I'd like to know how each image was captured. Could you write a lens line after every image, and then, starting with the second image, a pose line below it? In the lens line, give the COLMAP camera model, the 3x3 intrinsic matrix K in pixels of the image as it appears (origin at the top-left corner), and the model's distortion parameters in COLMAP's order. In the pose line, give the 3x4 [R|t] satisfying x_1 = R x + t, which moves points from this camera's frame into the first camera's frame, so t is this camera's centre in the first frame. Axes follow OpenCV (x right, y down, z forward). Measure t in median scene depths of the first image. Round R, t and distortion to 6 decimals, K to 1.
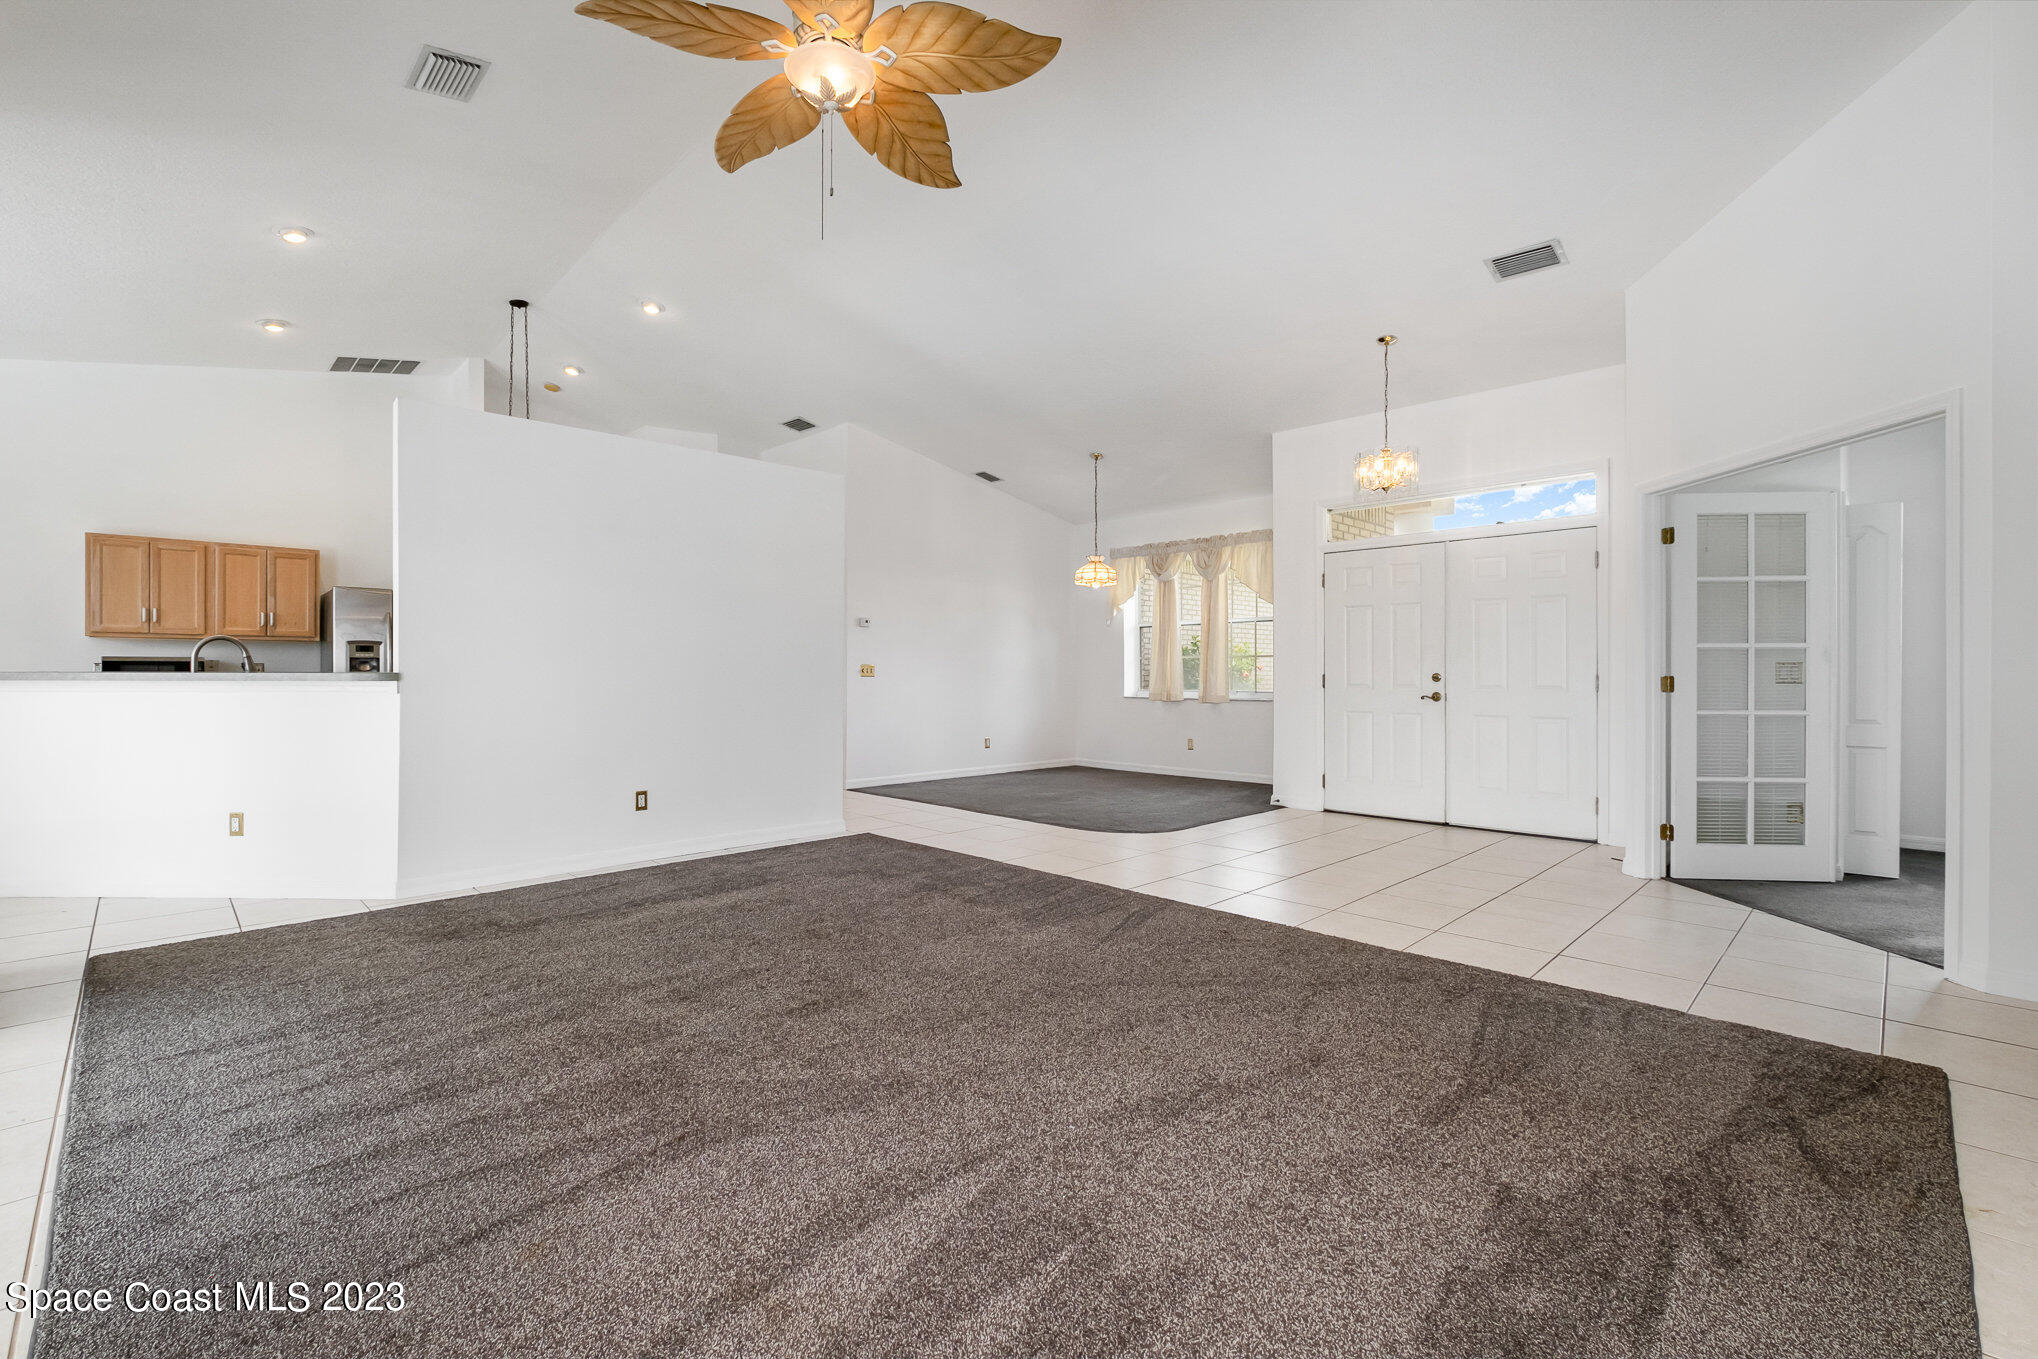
lens RADIAL K [[888.1, 0, 1006.2], [0, 888.1, 674.5], [0, 0, 1]] dist [-0.000488, 0.000076]
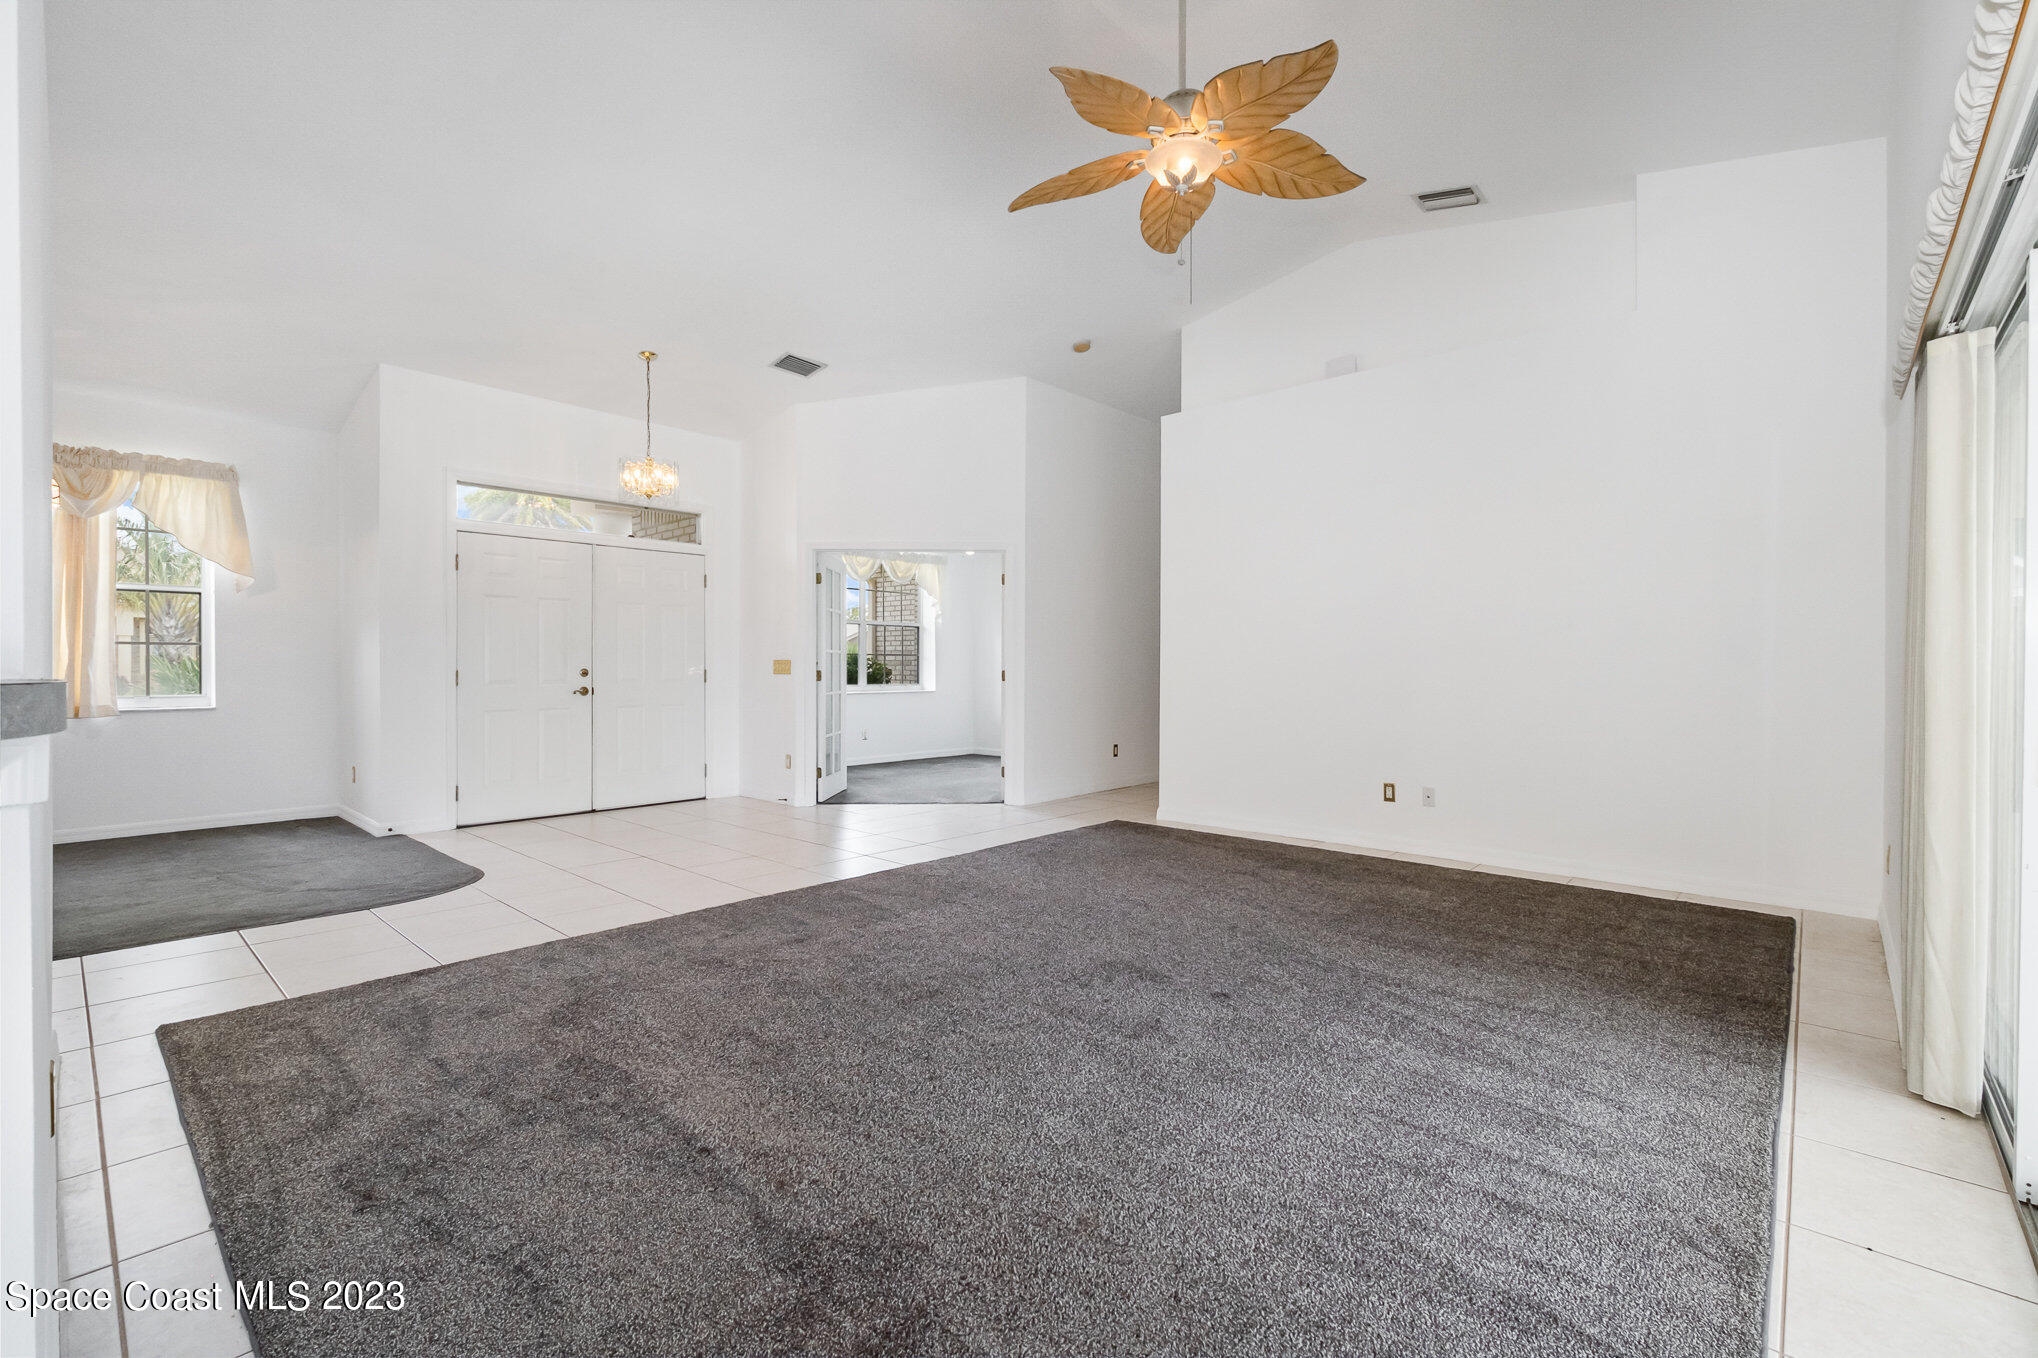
lens RADIAL K [[888.1, 0, 1005.6], [0, 888.1, 671.1], [0, 0, 1]] dist [-0.000488, 0.000076]
pose [[-0.059186, -0.007229, 0.998221, -0.805958], [0.002704, 0.999969, 0.007402, -0.006950], [-0.998243, 0.003137, -0.059165, 0.768575]]
